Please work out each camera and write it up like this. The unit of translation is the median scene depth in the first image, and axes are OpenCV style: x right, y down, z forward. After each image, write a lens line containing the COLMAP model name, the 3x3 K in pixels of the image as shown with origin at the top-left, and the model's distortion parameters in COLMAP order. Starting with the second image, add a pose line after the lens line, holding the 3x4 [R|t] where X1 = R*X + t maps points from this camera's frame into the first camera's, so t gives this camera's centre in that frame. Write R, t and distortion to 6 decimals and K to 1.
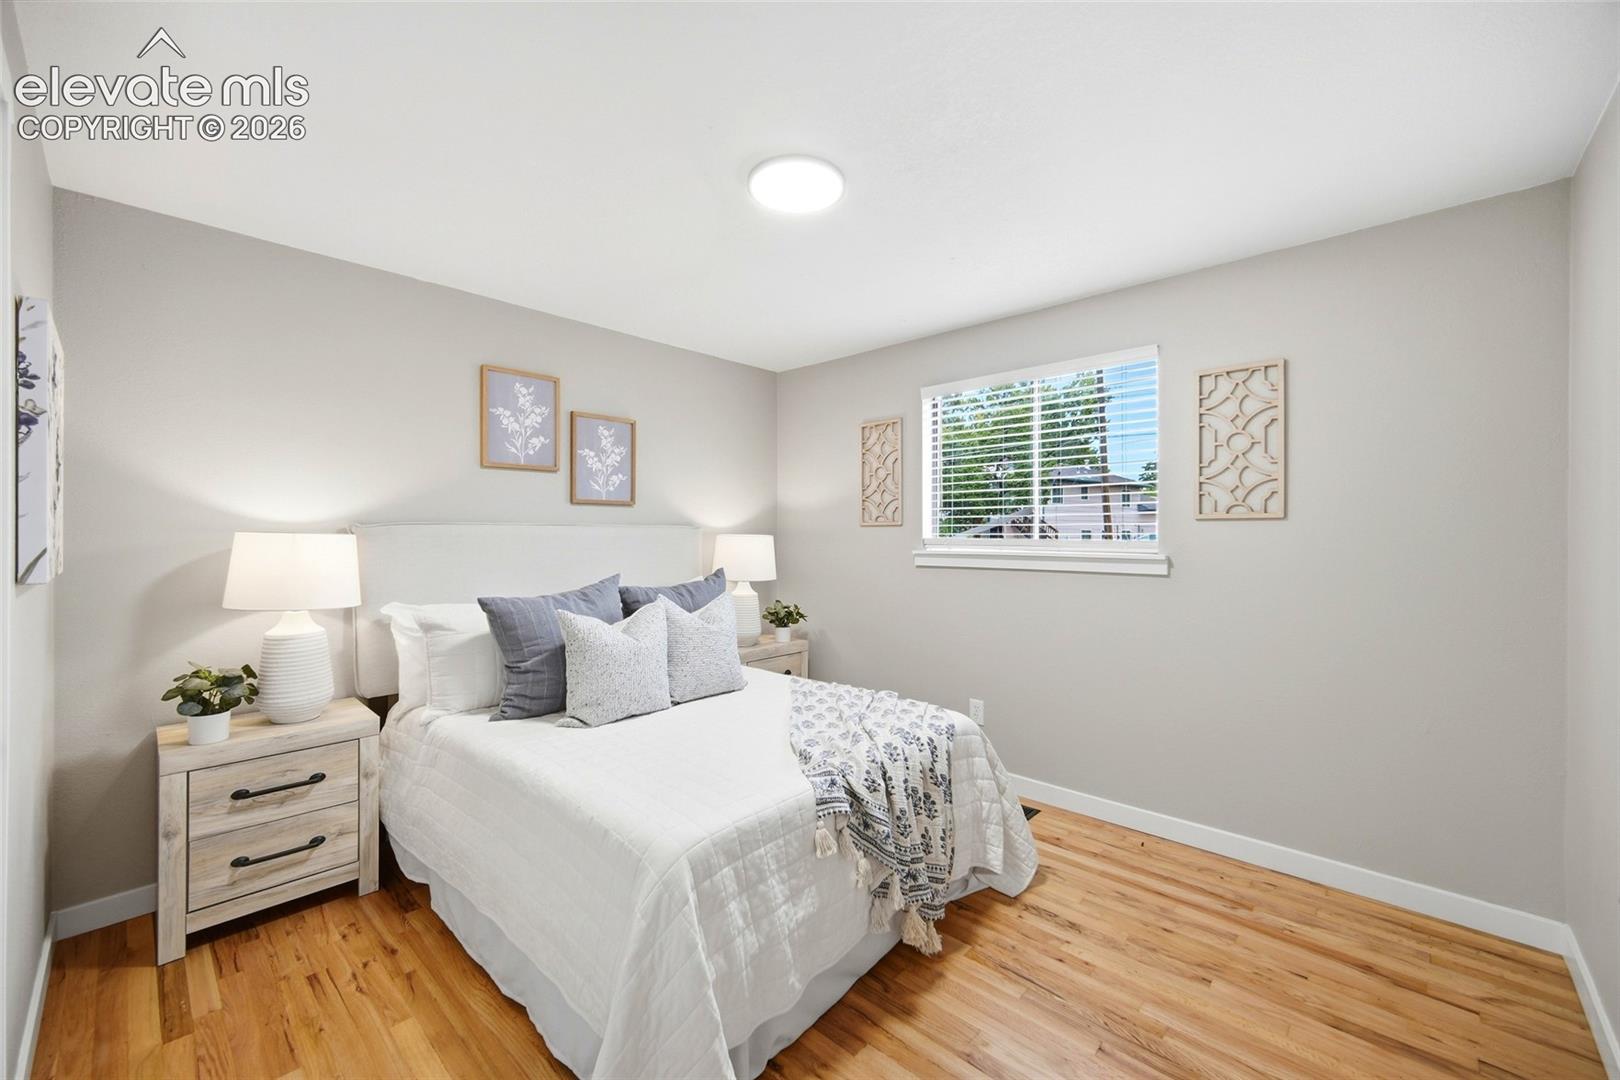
lens RADIAL K [[634.1, 0, 802.1], [0, 634.1, 536.5], [0, 0, 1]] dist [0.001369, 0.000010]
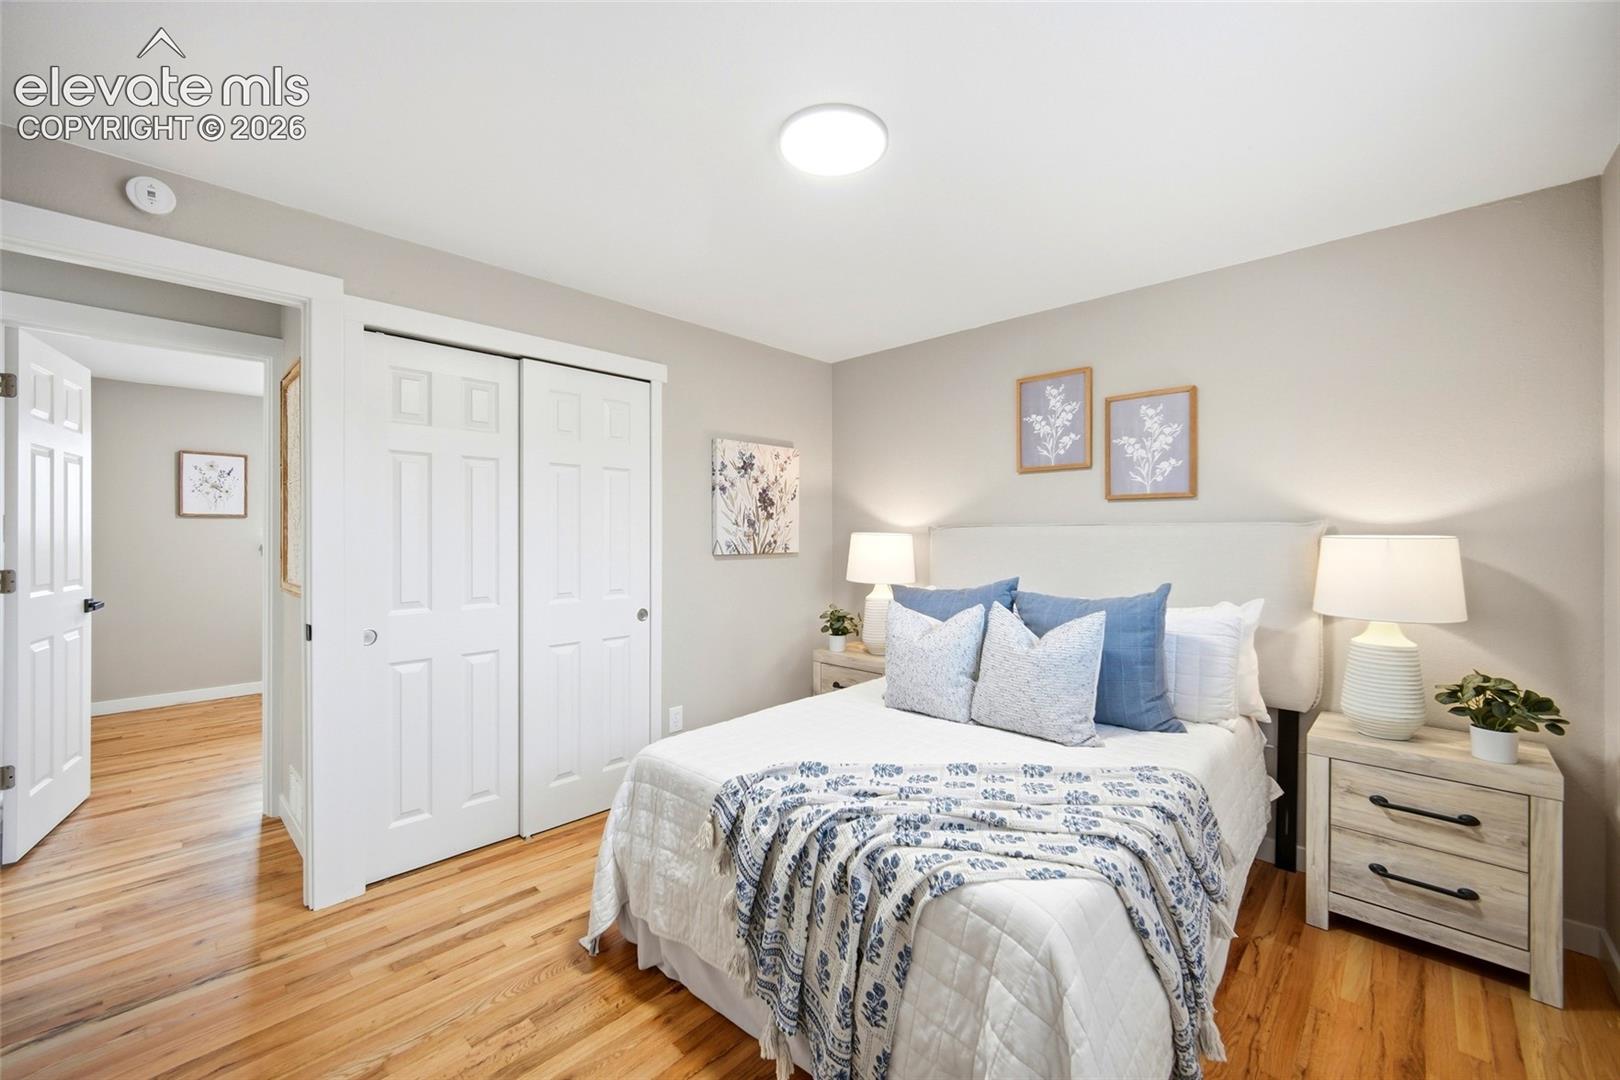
lens RADIAL K [[641.3, 0, 821.0], [0, 641.3, 536.0], [0, 0, 1]] dist [-0.000852, -0.000394]
pose [[0.011538, -0.002018, -0.999931, 0.536604], [-0.005492, 0.999983, -0.002082, 0.001559], [0.999918, 0.005516, 0.011526, 0.587380]]
